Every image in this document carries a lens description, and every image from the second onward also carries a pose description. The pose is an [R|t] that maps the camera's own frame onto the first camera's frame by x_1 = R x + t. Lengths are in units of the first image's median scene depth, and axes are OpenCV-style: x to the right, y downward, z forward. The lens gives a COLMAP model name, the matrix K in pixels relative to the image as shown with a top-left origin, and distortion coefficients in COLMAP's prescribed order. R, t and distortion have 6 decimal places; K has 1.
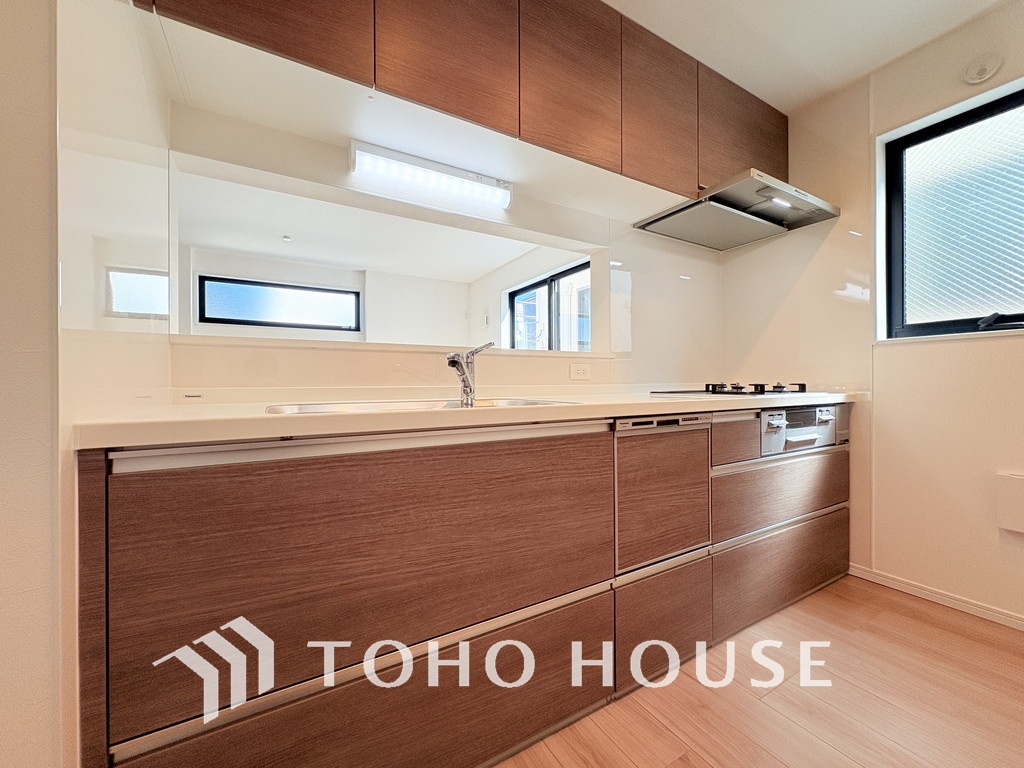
lens RADIAL K [[410.1, 0, 512.0], [0, 410.1, 384.0], [0, 0, 1]] dist [0.000456, 0.000678]
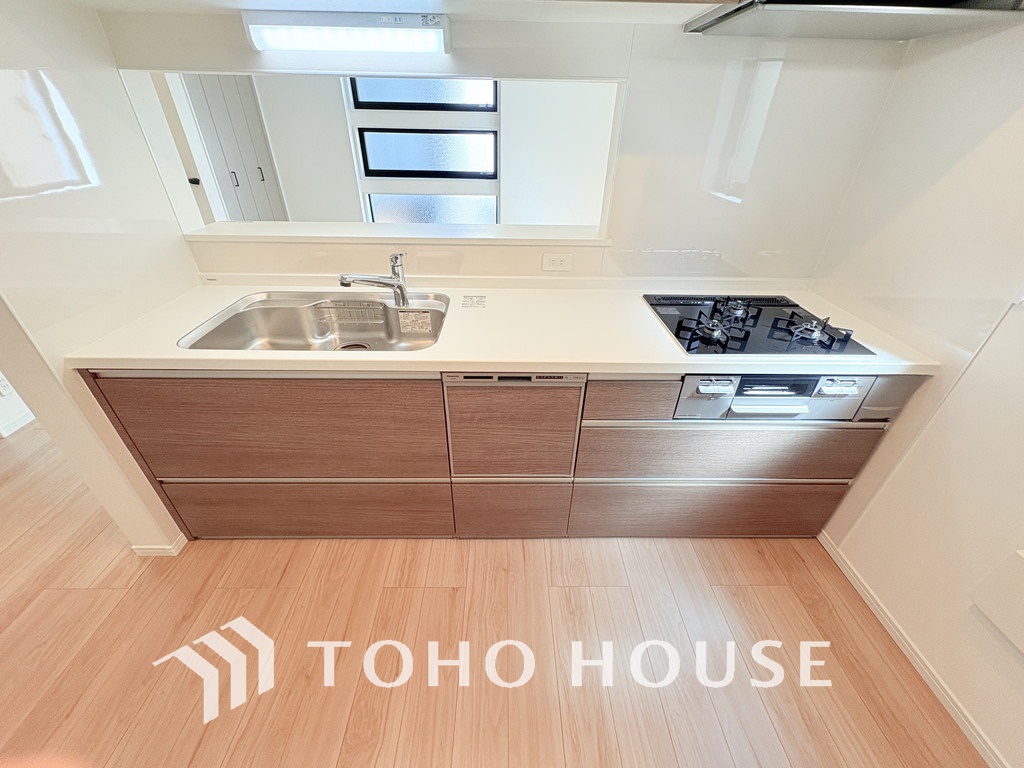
lens RADIAL K [[410.1, 0, 512.0], [0, 410.1, 384.0], [0, 0, 1]] dist [0.000456, 0.000678]
pose [[0.867872, 0.282580, -0.408591, 0.770467], [-0.020265, 0.841918, 0.539224, -0.421671], [0.496374, -0.459698, 0.736404, 0.257192]]
